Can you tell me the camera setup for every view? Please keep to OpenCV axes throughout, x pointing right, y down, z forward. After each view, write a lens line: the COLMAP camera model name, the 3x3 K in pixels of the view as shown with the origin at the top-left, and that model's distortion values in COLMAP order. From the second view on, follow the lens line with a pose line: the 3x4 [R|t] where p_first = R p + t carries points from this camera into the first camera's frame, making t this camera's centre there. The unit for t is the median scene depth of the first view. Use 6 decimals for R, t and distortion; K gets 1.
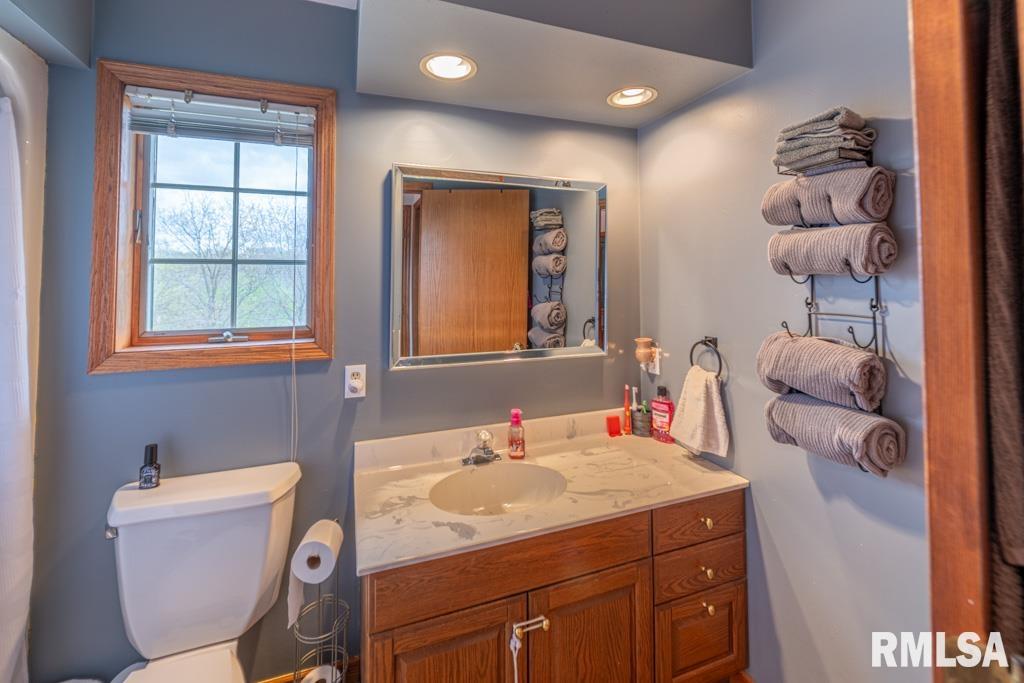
lens RADIAL K [[432.9, 0, 510.8], [0, 432.9, 275.5], [0, 0, 1]] dist [-0.003292, -0.000279]
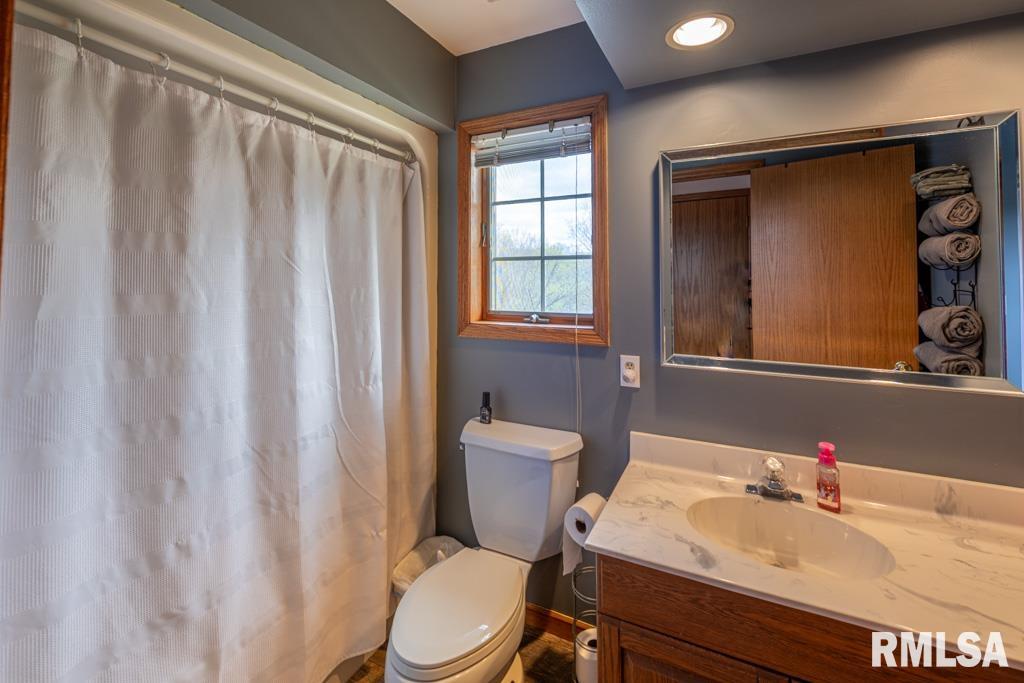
lens RADIAL K [[439.0, 0, 512.3], [0, 439.0, 269.5], [0, 0, 1]] dist [0.000832, -0.000719]
pose [[0.688001, -0.007079, -0.725675, 0.214739], [0.007853, 0.999966, -0.002309, 0.003266], [0.725667, -0.004110, 0.688034, 0.084410]]
